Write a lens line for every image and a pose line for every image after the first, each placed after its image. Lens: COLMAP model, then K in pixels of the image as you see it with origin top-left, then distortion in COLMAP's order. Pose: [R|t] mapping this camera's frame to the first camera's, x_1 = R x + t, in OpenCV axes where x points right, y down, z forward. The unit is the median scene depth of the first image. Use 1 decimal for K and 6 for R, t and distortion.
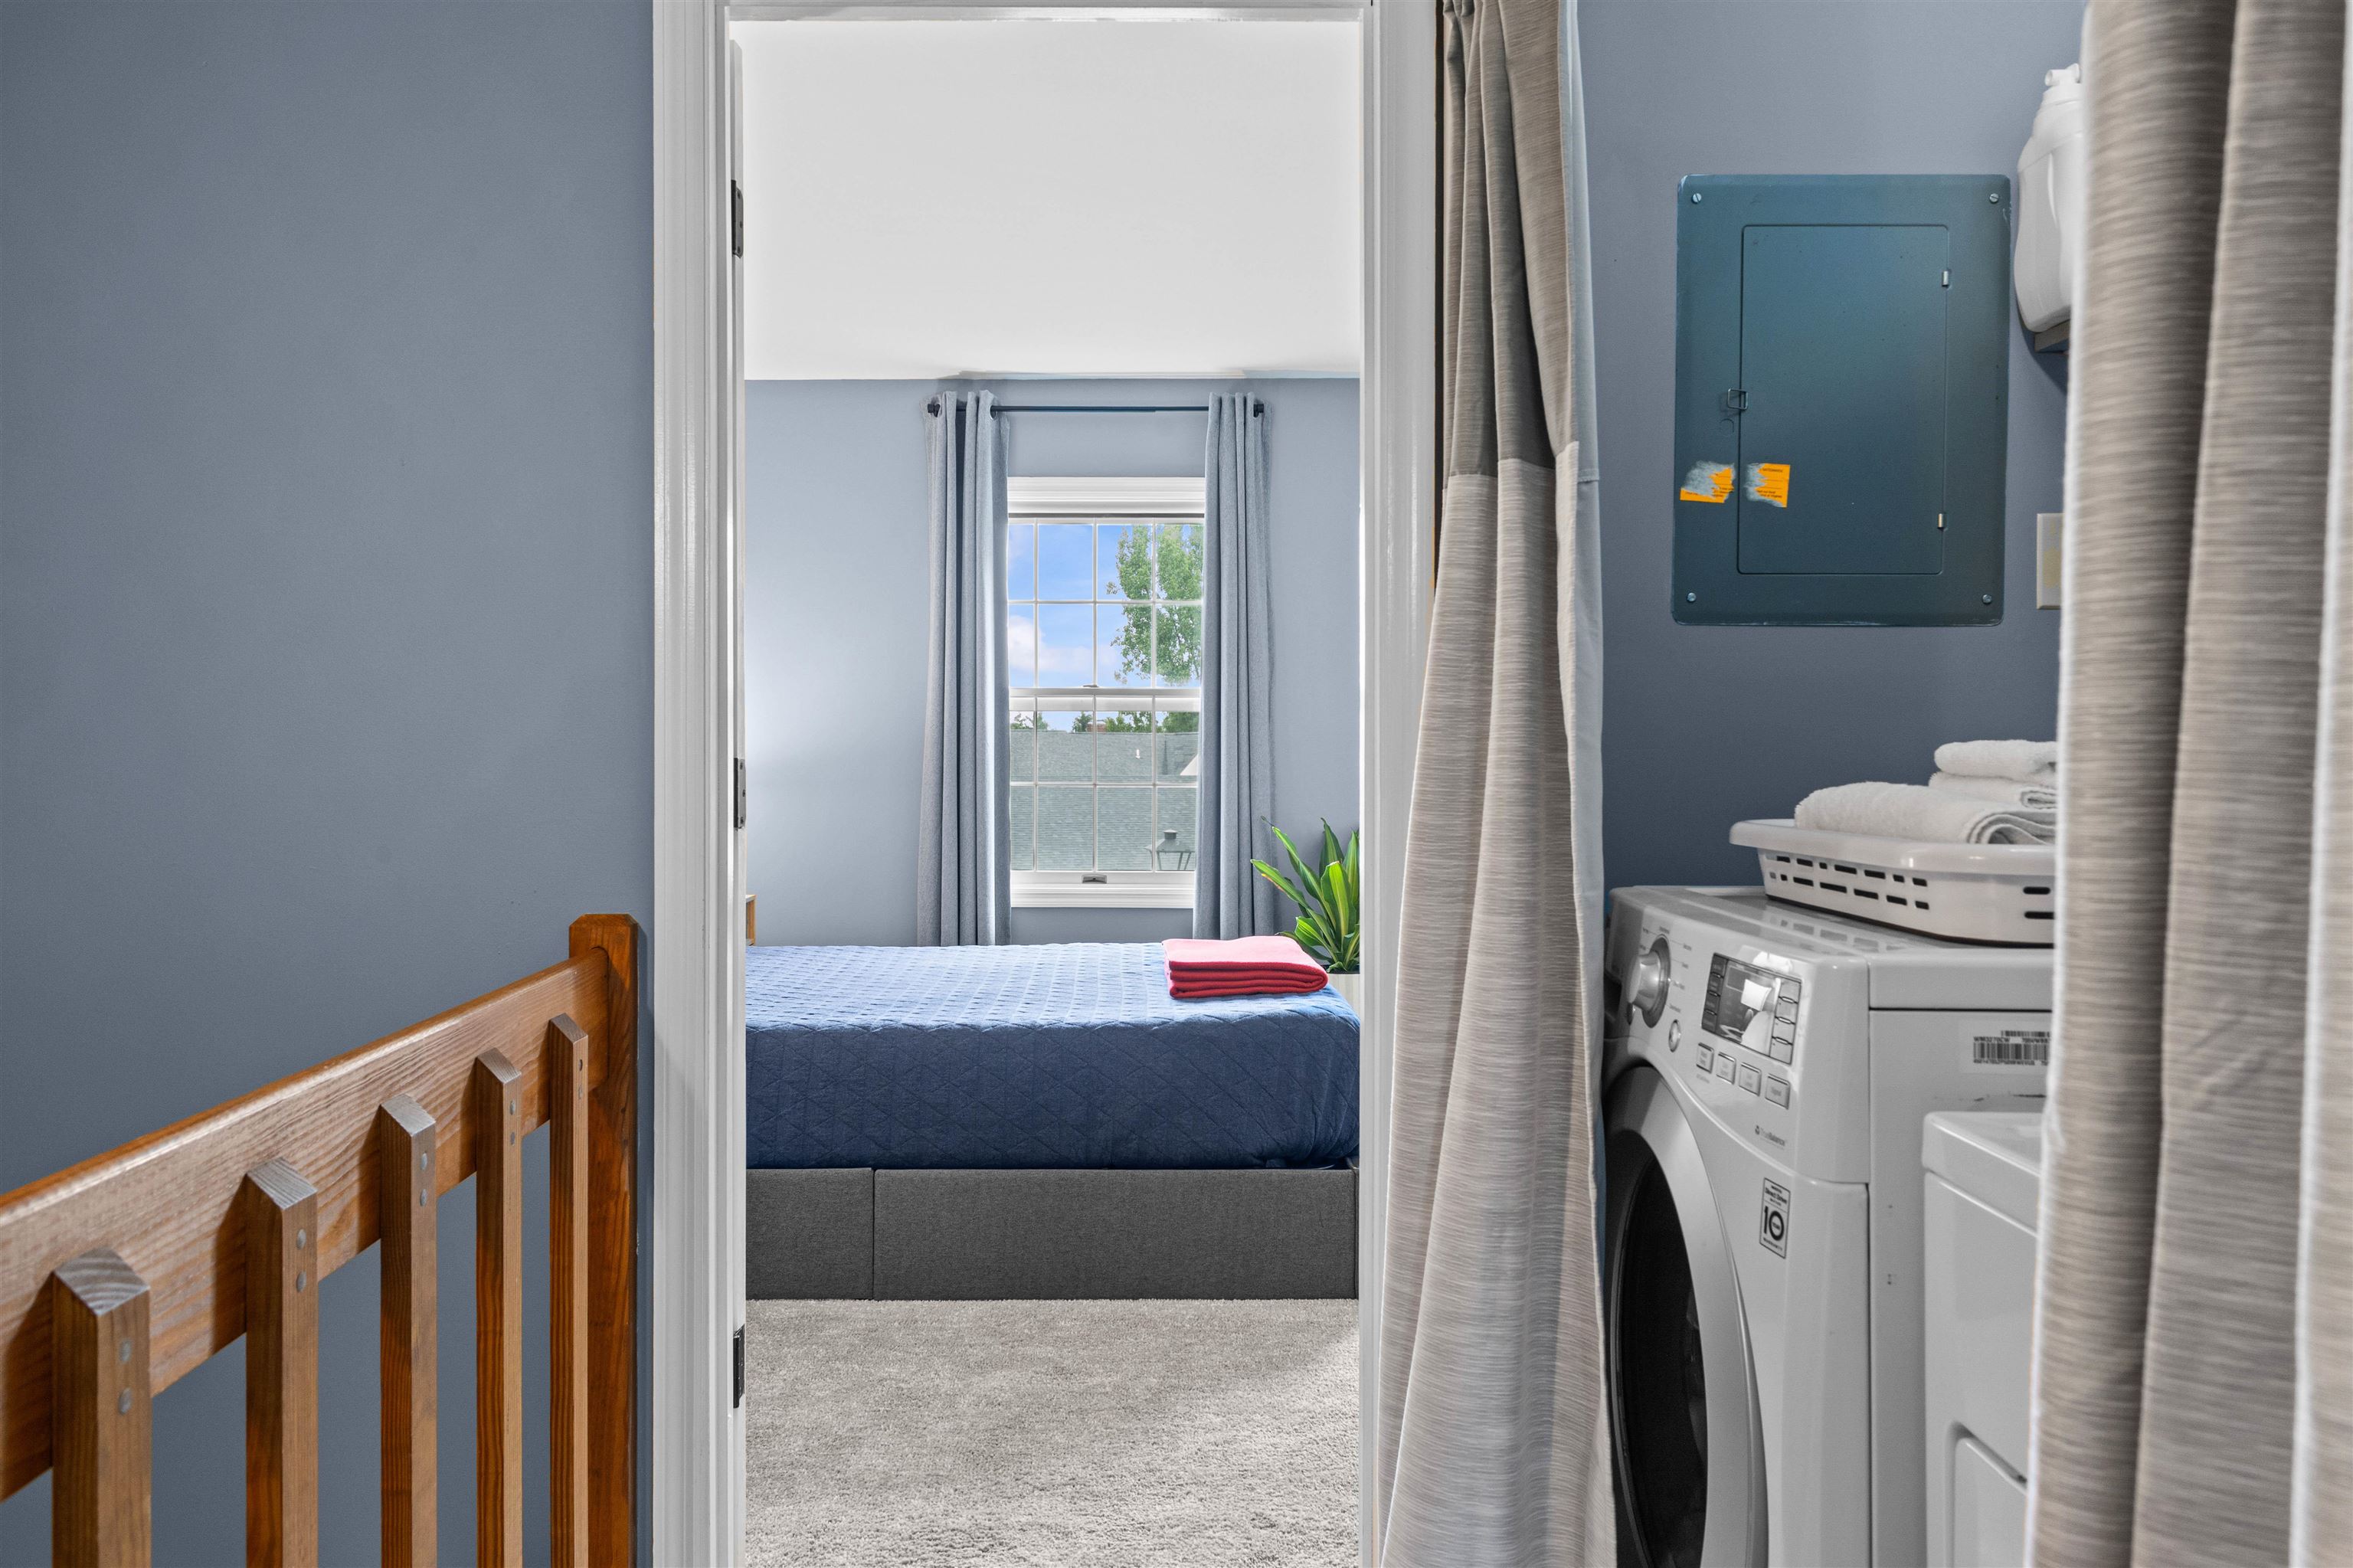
lens RADIAL K [[1576.8, 0, 1174.0], [0, 1576.8, 789.5], [0, 0, 1]] dist [0.002593, 0.000952]
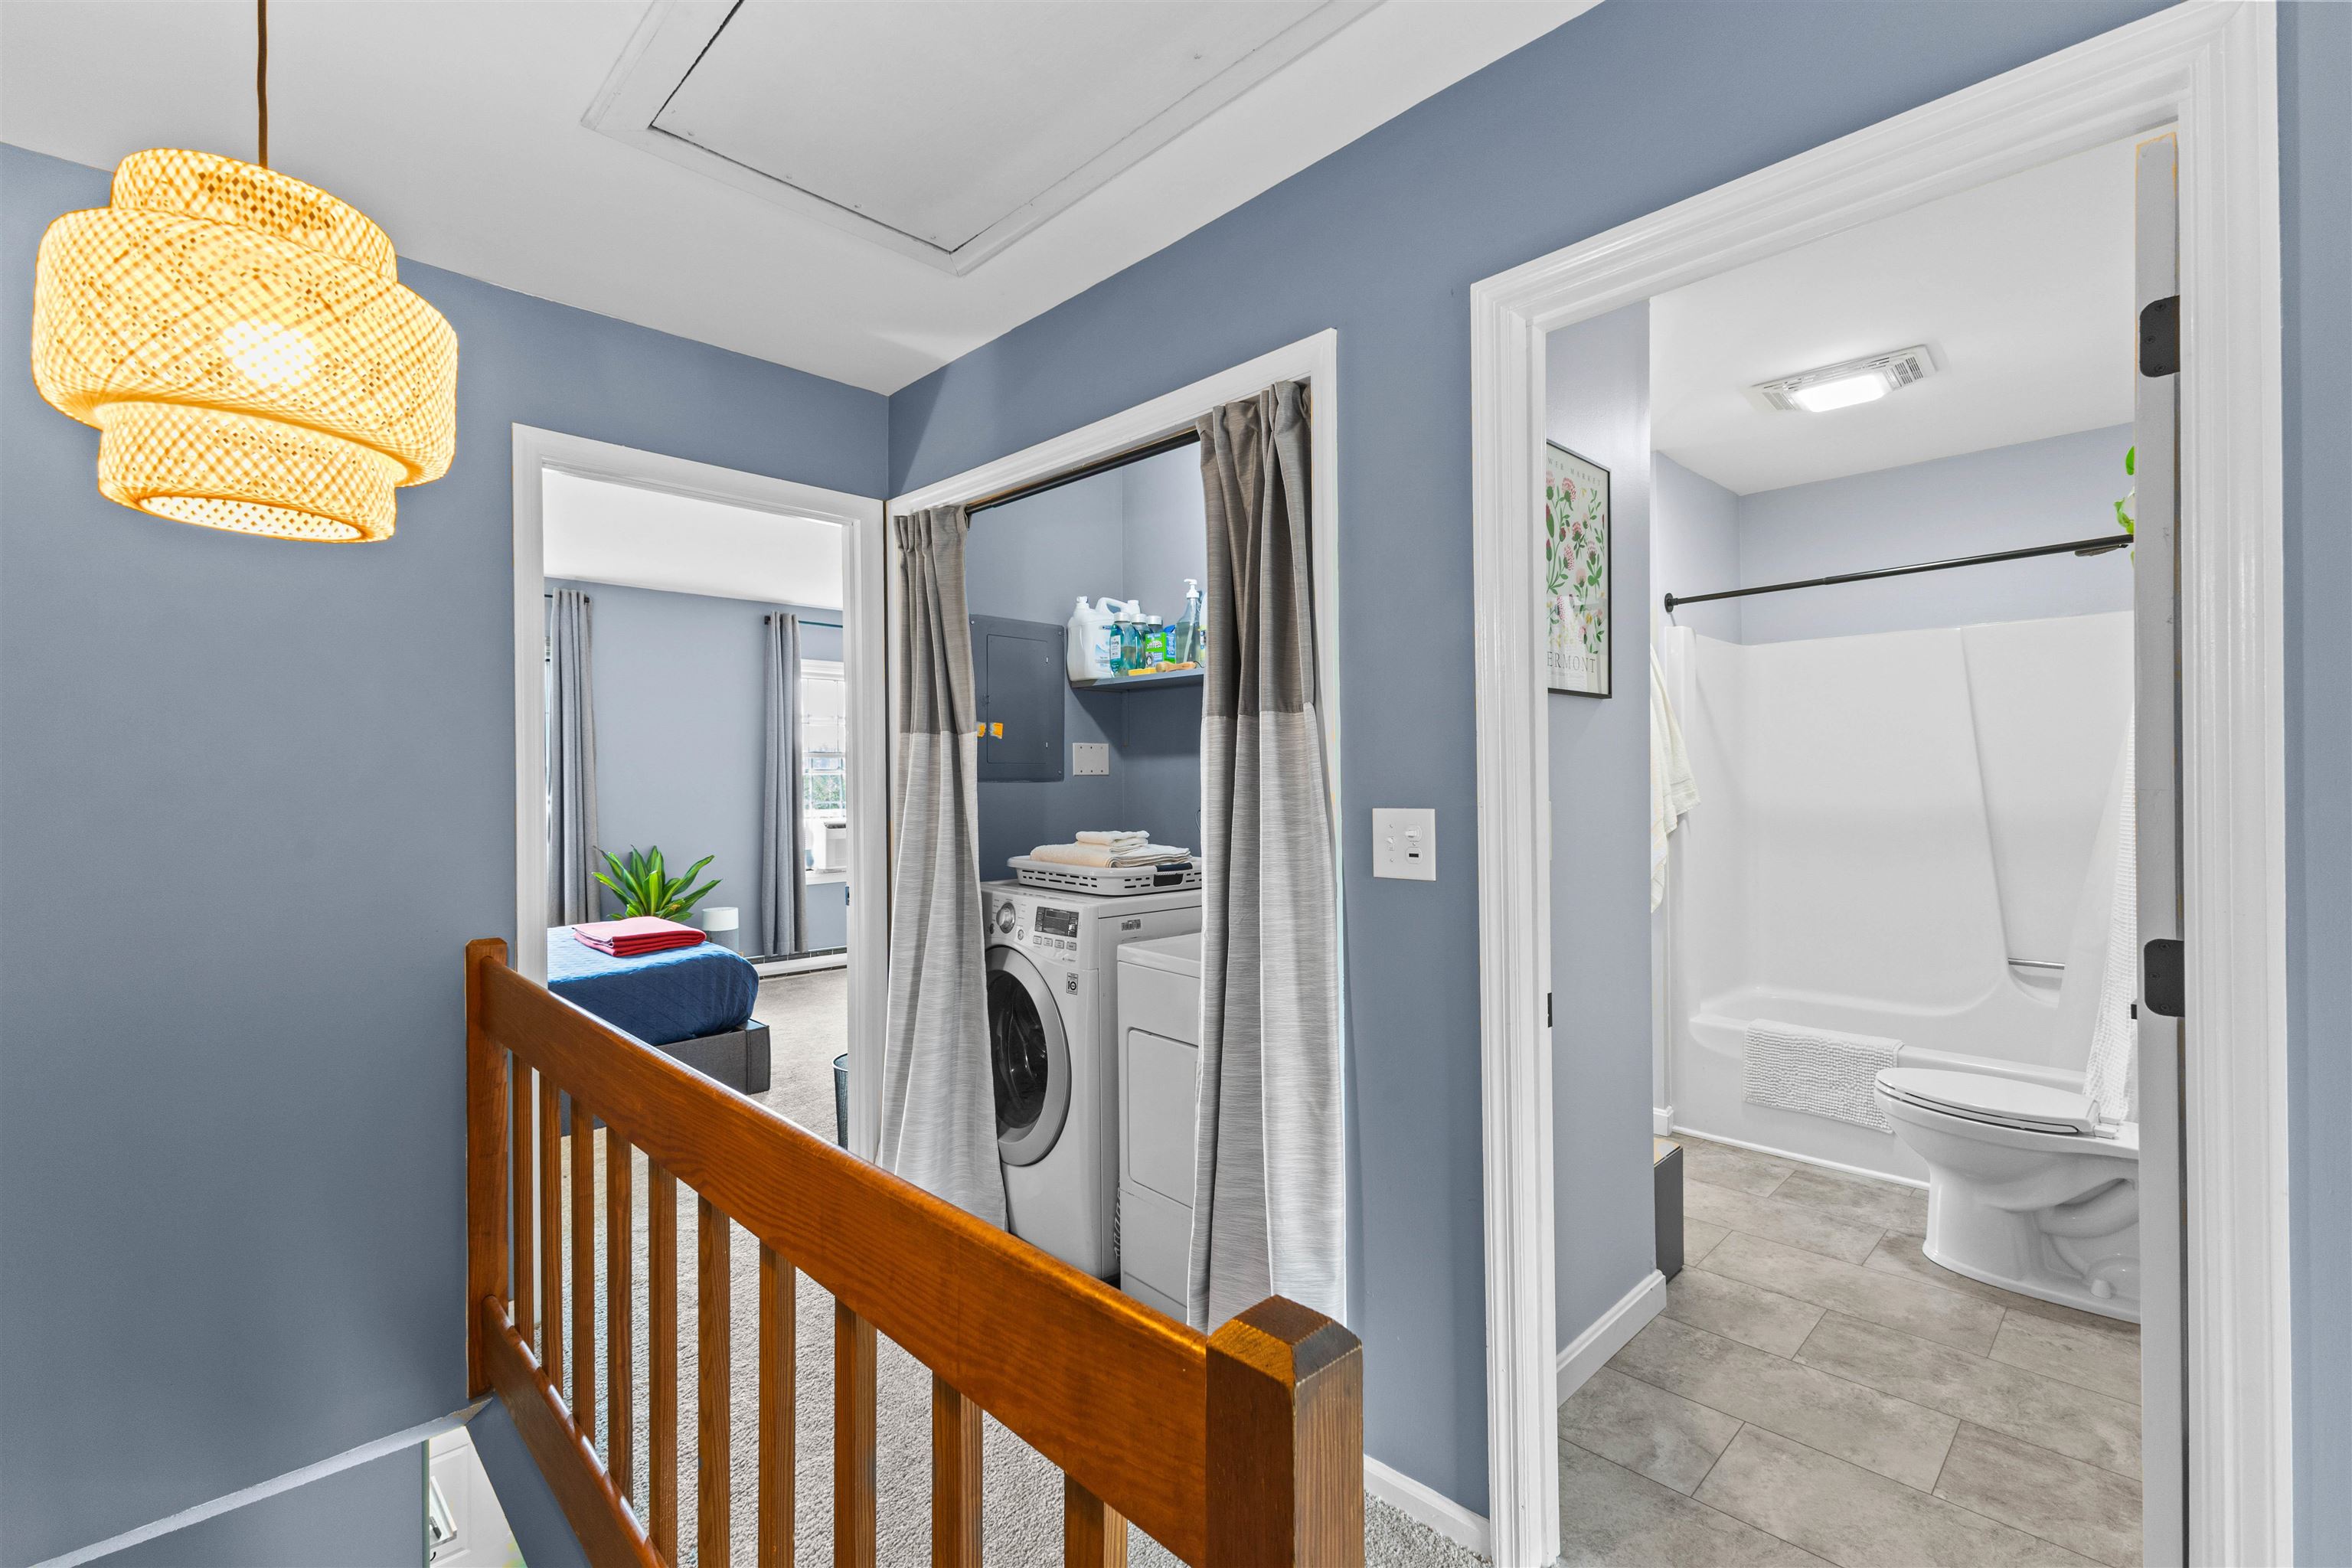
lens RADIAL K [[1014.4, 0, 1176.5], [0, 1014.4, 777.0], [0, 0, 1]] dist [0.000354, -0.000048]
pose [[0.691789, -0.005636, 0.722078, -0.772925], [0.011410, 0.999930, -0.003128, -0.120047], [-0.722010, 0.010403, 0.691804, -0.497416]]
